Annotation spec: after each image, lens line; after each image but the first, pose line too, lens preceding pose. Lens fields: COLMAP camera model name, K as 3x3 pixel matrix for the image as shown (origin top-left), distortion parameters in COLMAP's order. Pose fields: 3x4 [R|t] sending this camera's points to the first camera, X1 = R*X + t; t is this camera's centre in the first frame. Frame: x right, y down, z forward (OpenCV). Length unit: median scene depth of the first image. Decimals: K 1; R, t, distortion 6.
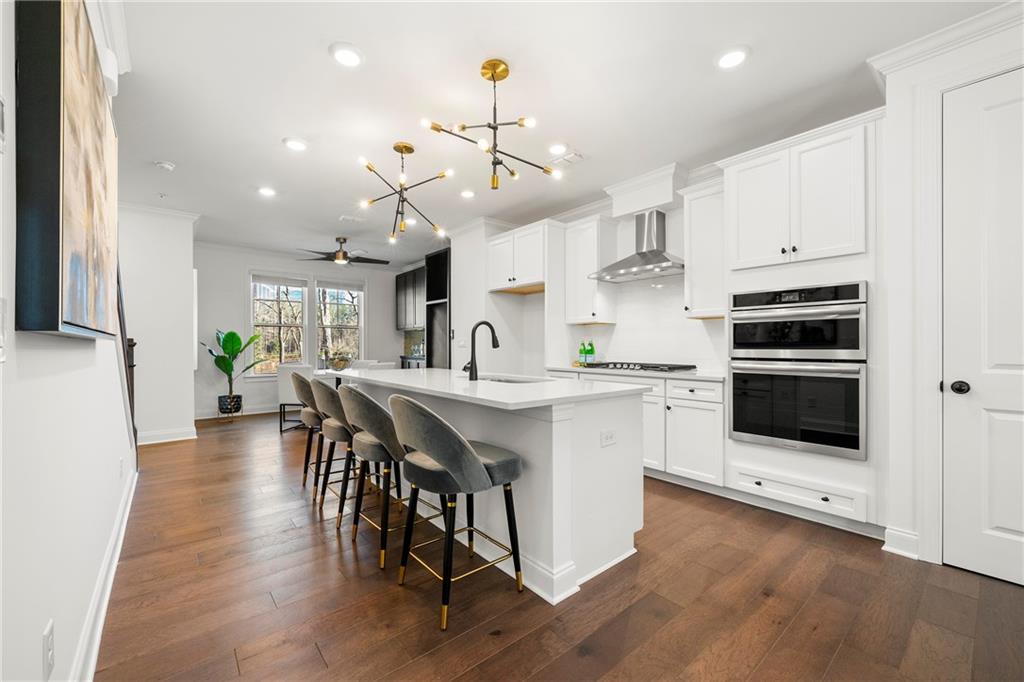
lens RADIAL K [[411.1, 0, 507.4], [0, 411.1, 345.7], [0, 0, 1]] dist [-0.000528, -0.000032]
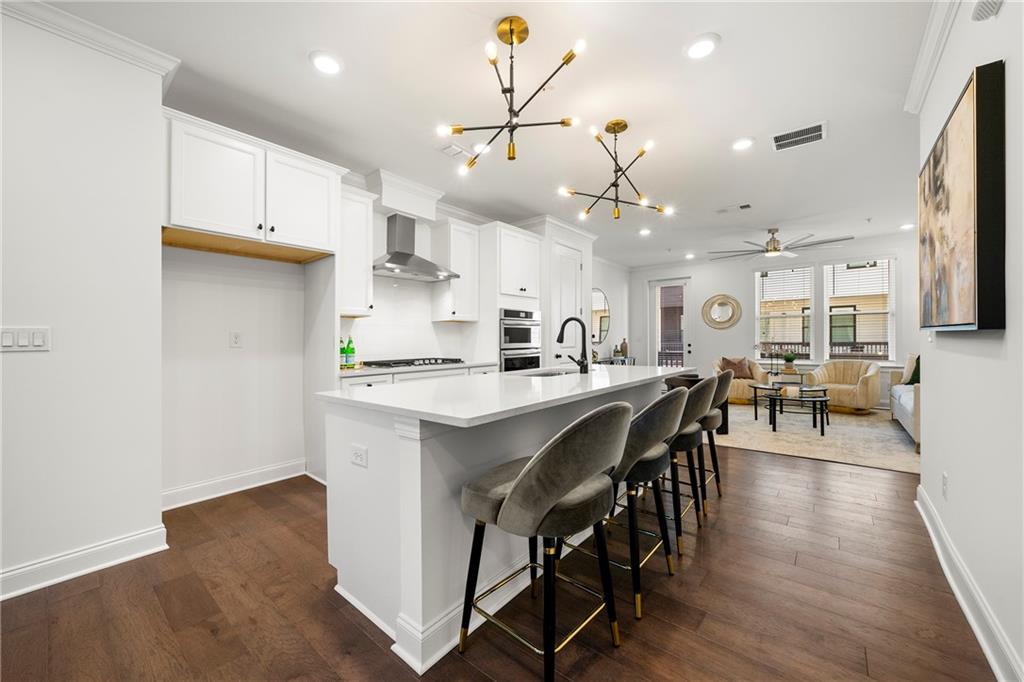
lens RADIAL K [[390.1, 0, 512.0], [0, 390.1, 341.0], [0, 0, 1]] dist [-0.000480, -0.000039]
pose [[-0.185370, 0.002062, 0.982667, -0.611403], [0.012088, 0.999927, 0.000182, -0.000727], [-0.982594, 0.011912, -0.185382, 0.812211]]
